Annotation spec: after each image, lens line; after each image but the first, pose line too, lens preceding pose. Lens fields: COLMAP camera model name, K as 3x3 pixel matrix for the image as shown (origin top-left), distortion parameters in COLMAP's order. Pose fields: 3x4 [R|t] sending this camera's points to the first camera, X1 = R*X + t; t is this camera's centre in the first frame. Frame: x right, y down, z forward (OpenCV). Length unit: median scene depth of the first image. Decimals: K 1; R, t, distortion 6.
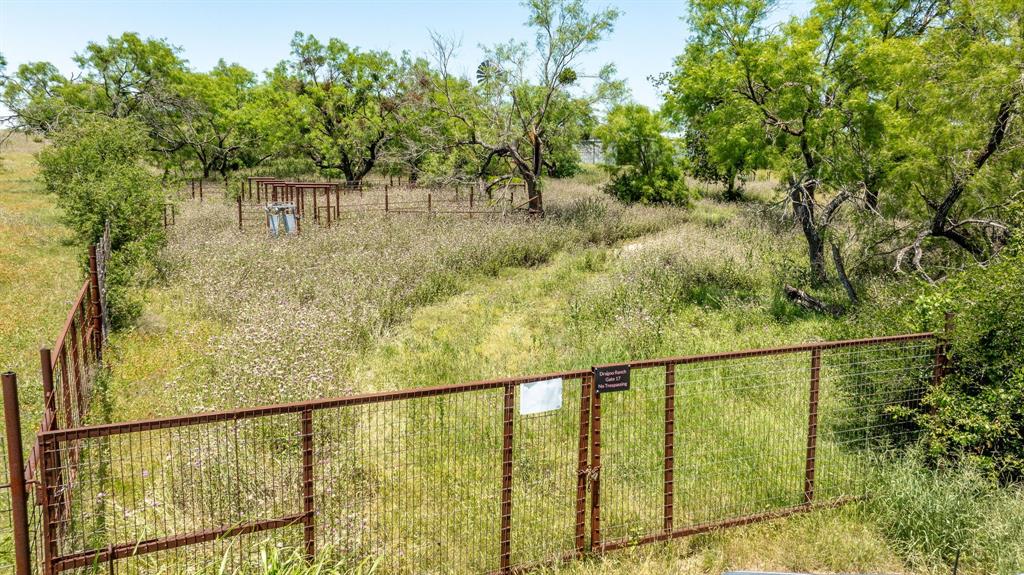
lens RADIAL K [[739.1, 0, 512.0], [0, 739.1, 287.5], [0, 0, 1]] dist [-0.005409, 0.009739]
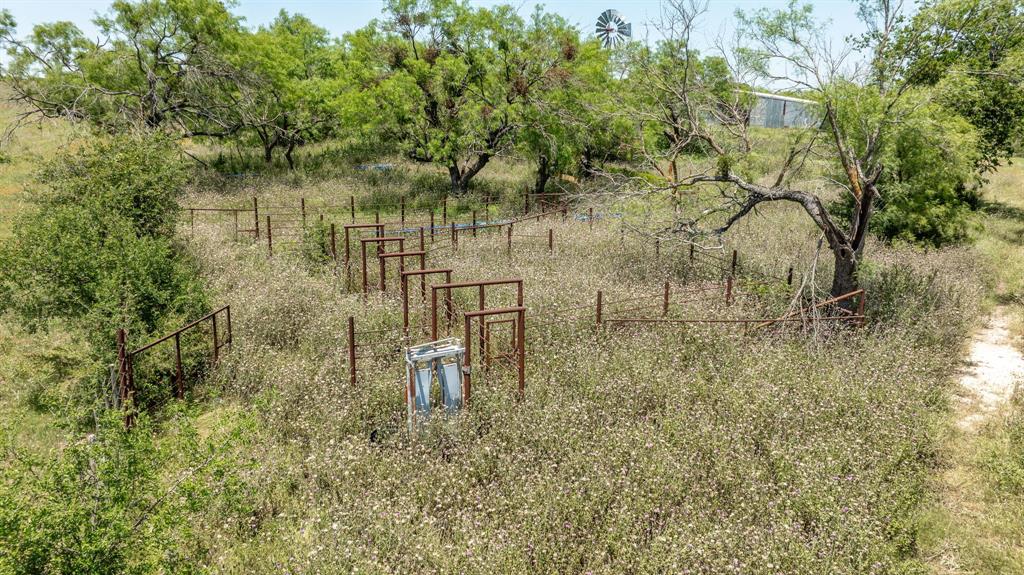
lens RADIAL K [[739.1, 0, 512.0], [0, 739.1, 287.5], [0, 0, 1]] dist [-0.005409, 0.009739]
pose [[0.997704, 0.017046, -0.065551, -0.115188], [-0.011941, 0.996921, 0.077499, -0.098591], [0.066670, -0.076539, 0.994835, 0.252884]]
